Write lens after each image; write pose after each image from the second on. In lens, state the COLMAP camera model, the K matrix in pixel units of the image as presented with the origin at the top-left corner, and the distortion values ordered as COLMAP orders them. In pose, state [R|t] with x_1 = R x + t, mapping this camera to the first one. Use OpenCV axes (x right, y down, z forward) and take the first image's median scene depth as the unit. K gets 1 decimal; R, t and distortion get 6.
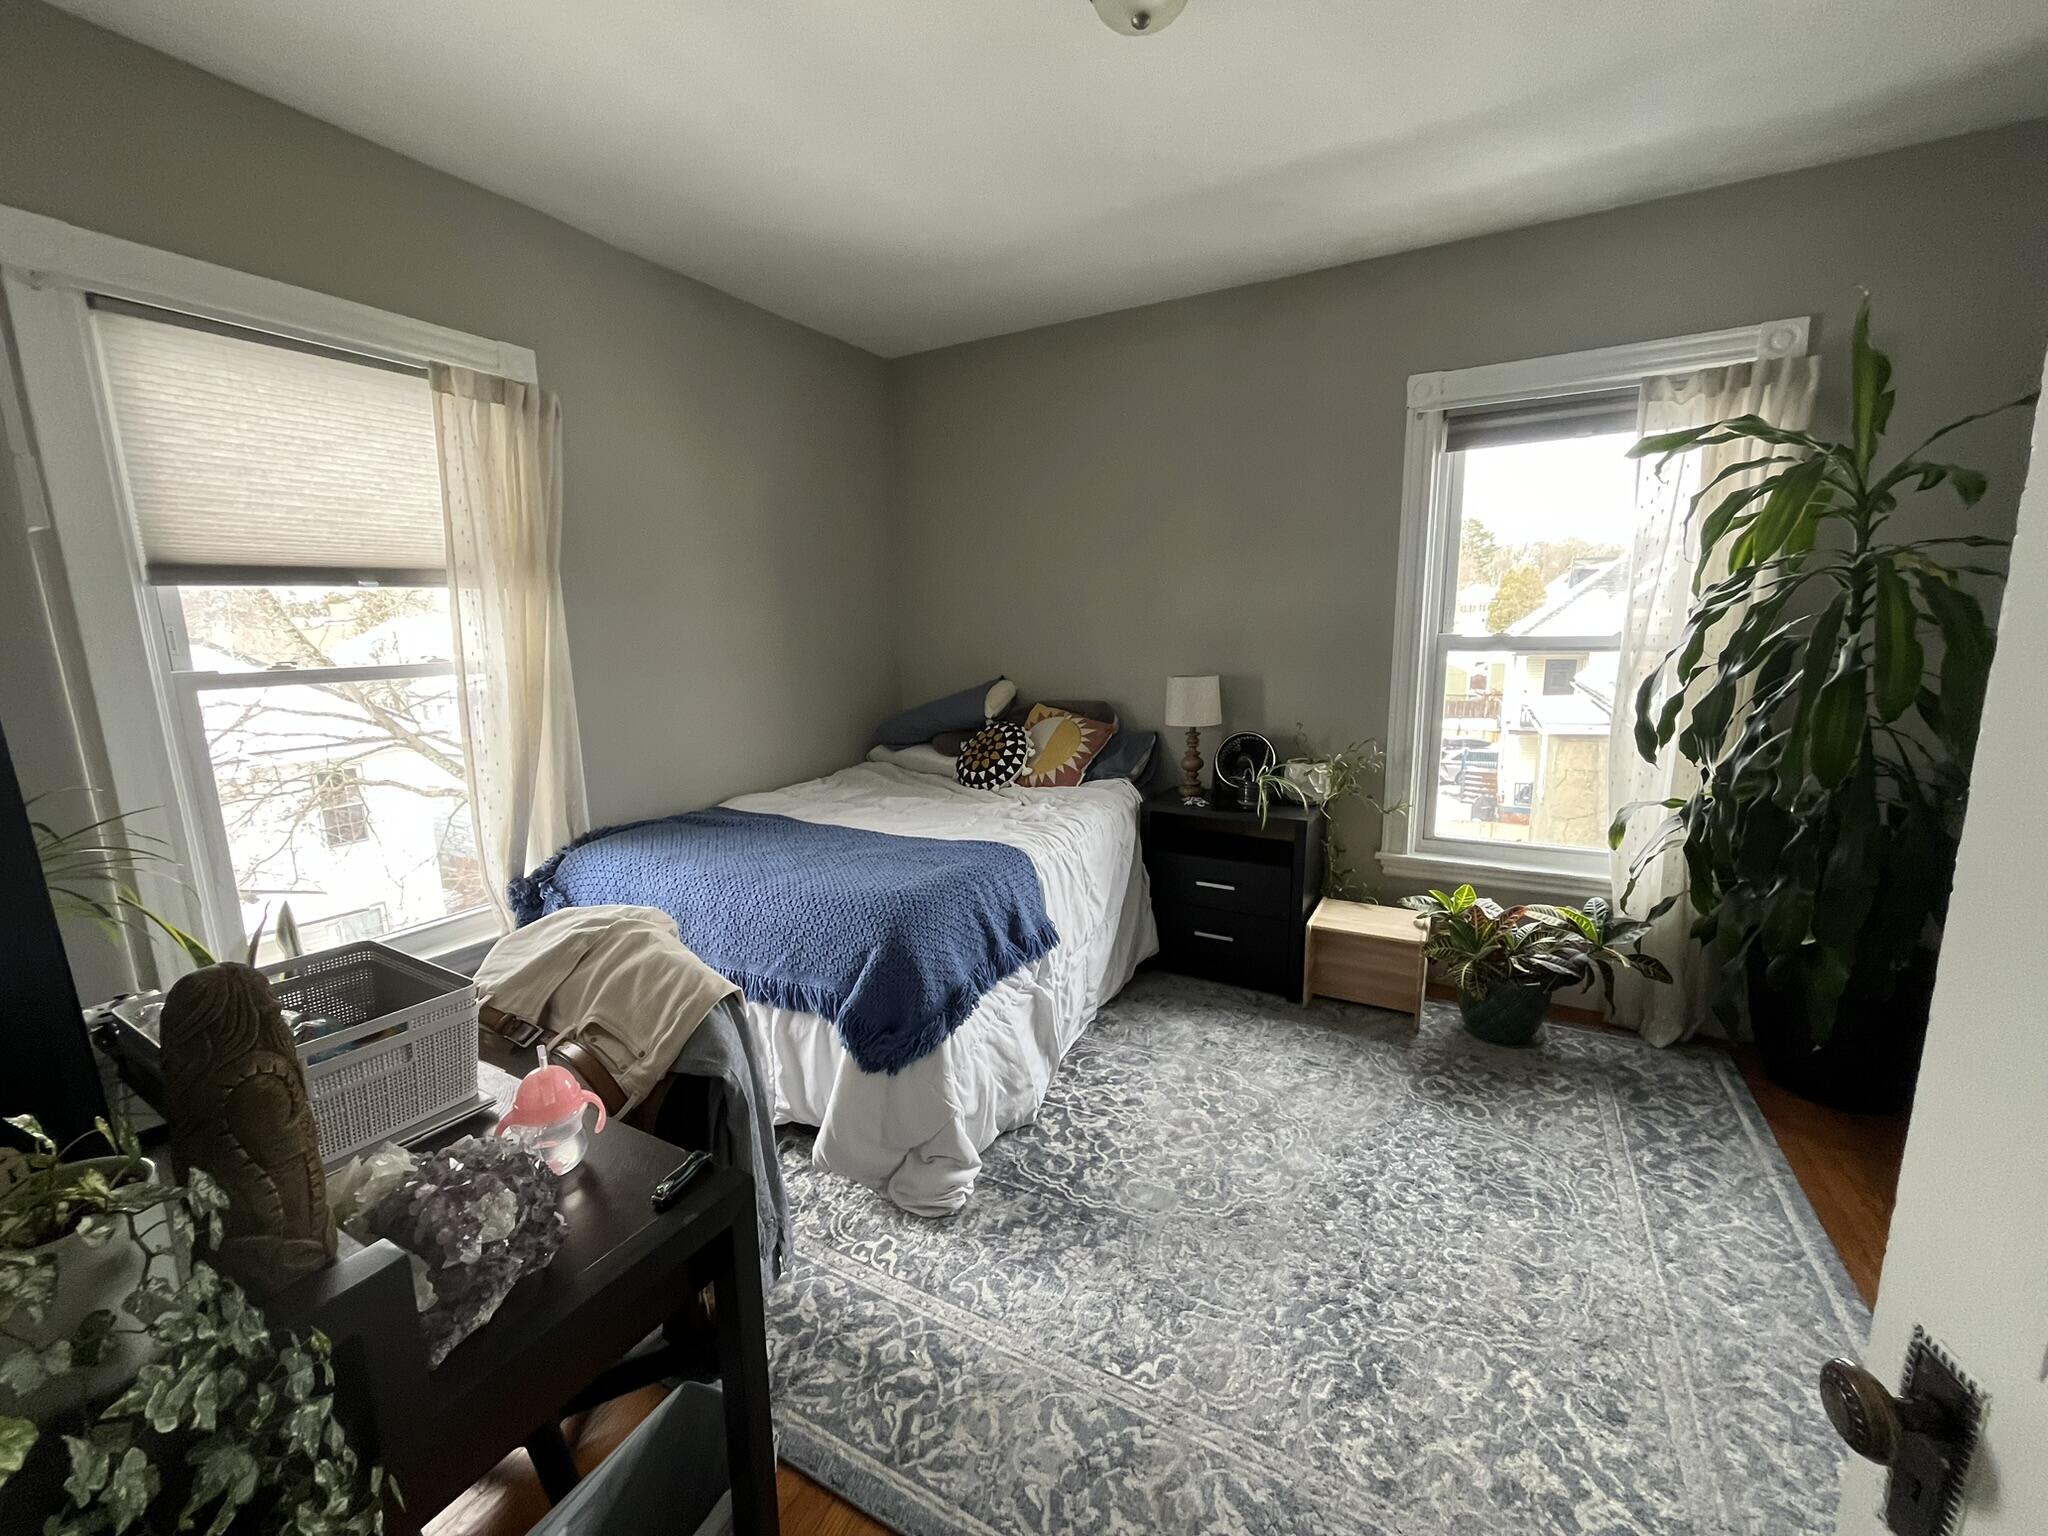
lens RADIAL K [[825.4, 0, 1018.0], [0, 825.4, 771.3], [0, 0, 1]] dist [-0.000930, -0.000107]
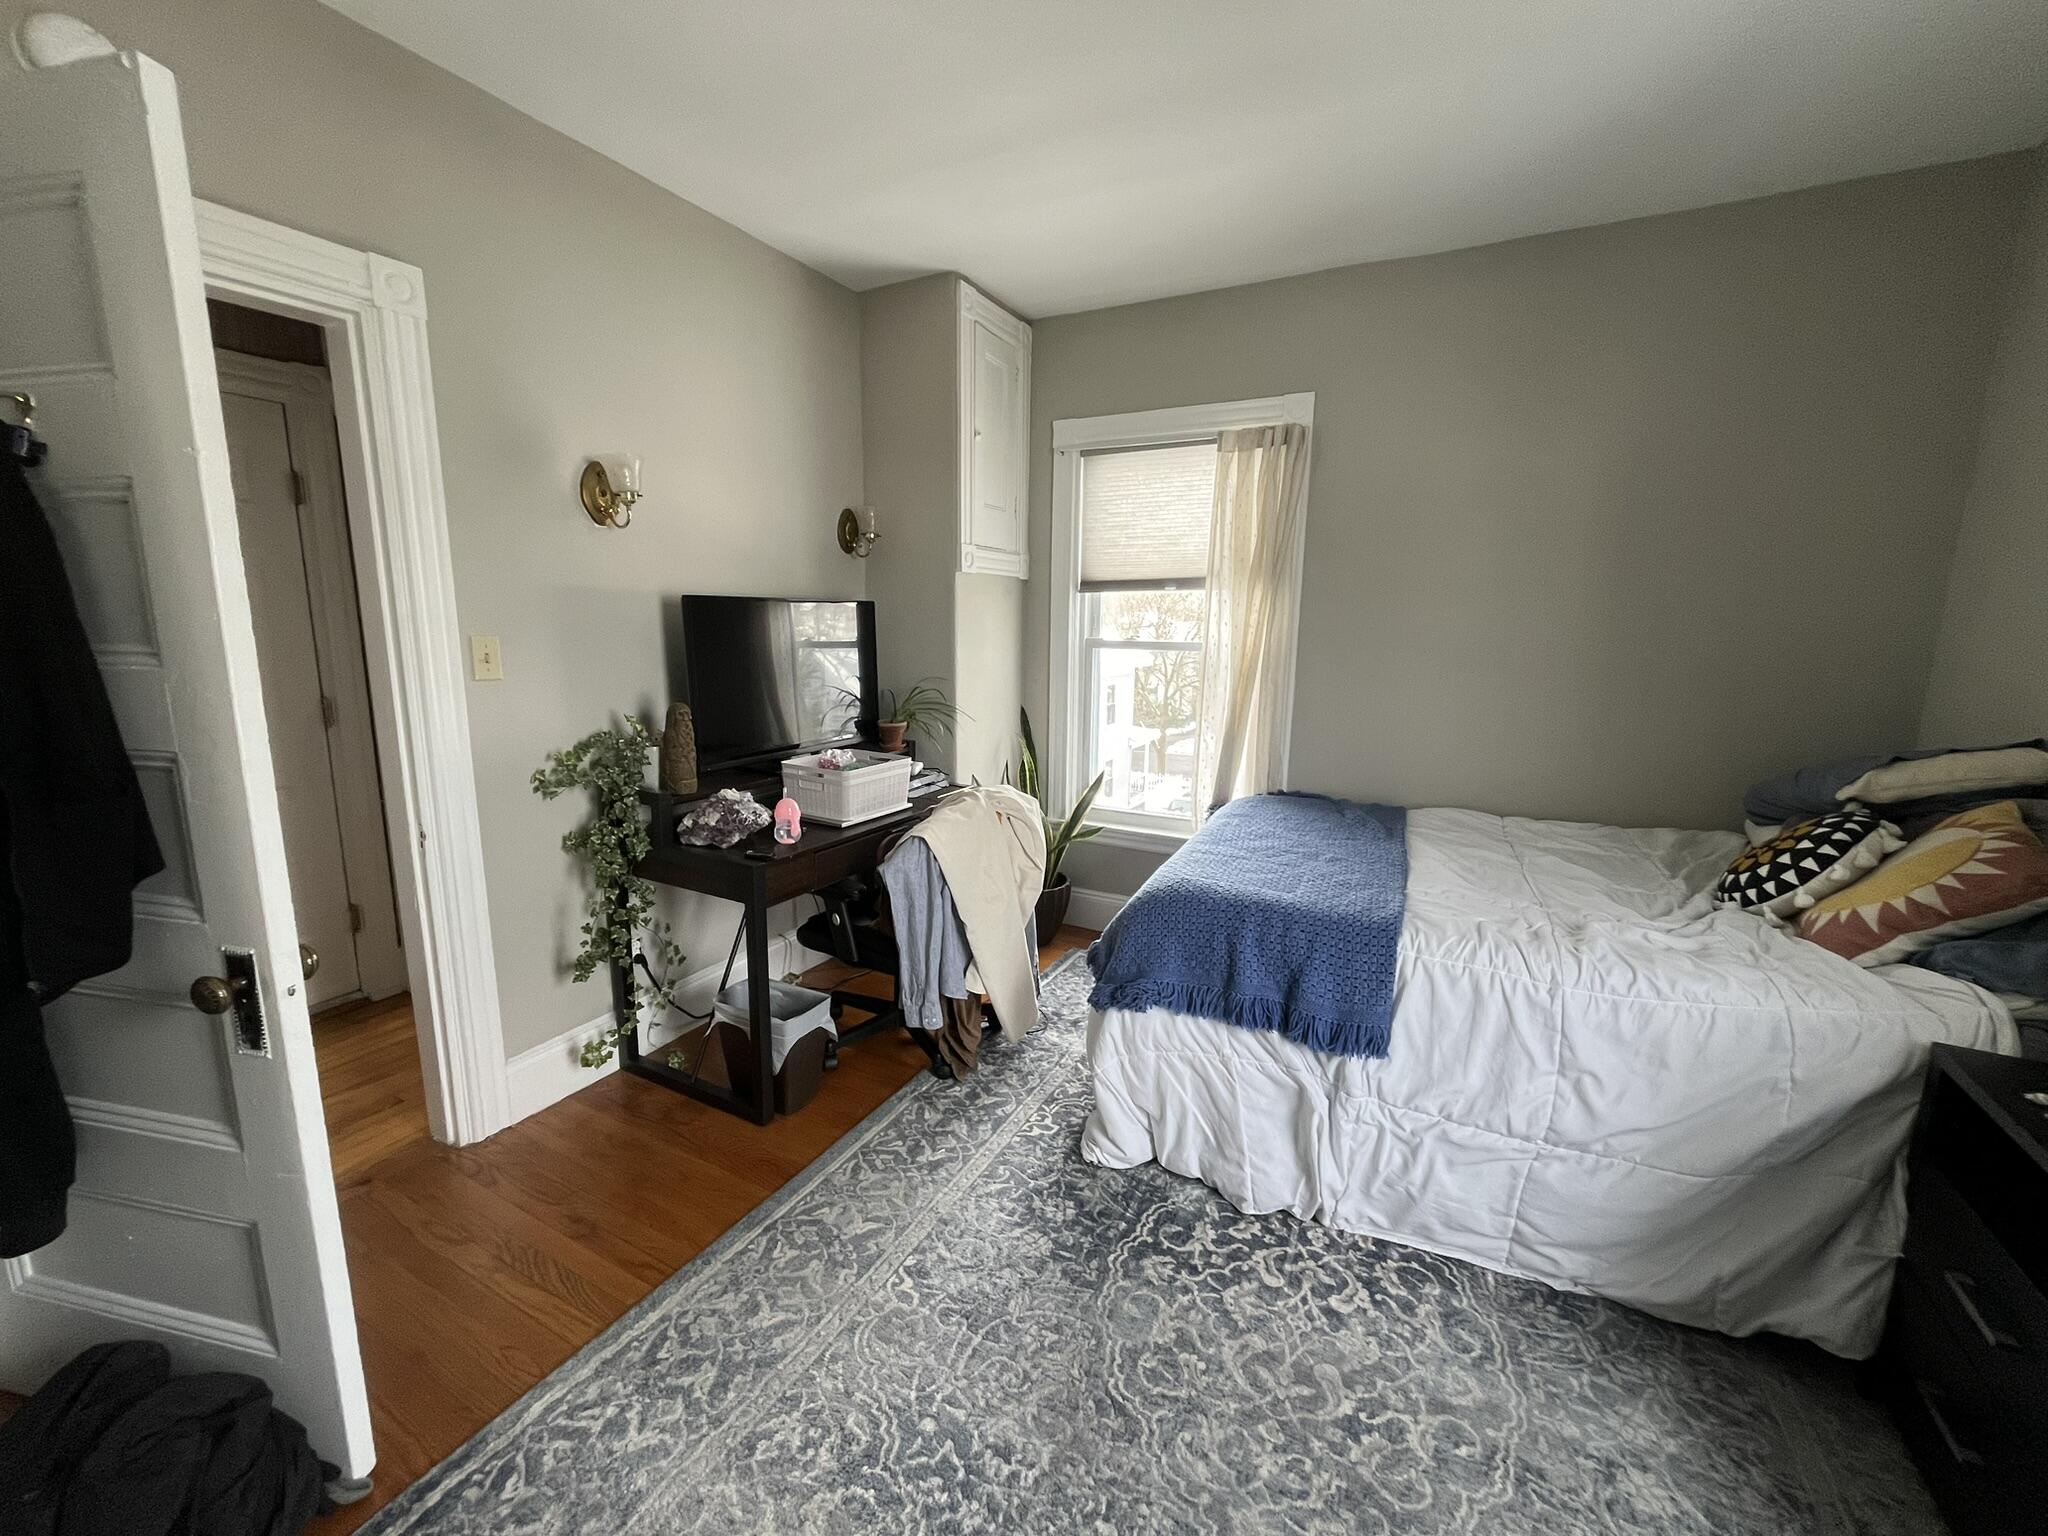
lens RADIAL K [[825.4, 0, 1018.0], [0, 825.4, 771.3], [0, 0, 1]] dist [-0.000930, -0.000107]
pose [[0.014197, 0.198046, -0.980090, 1.023777], [-0.189338, 0.962988, 0.191848, -0.175015], [0.981809, 0.182845, 0.051169, 0.880420]]
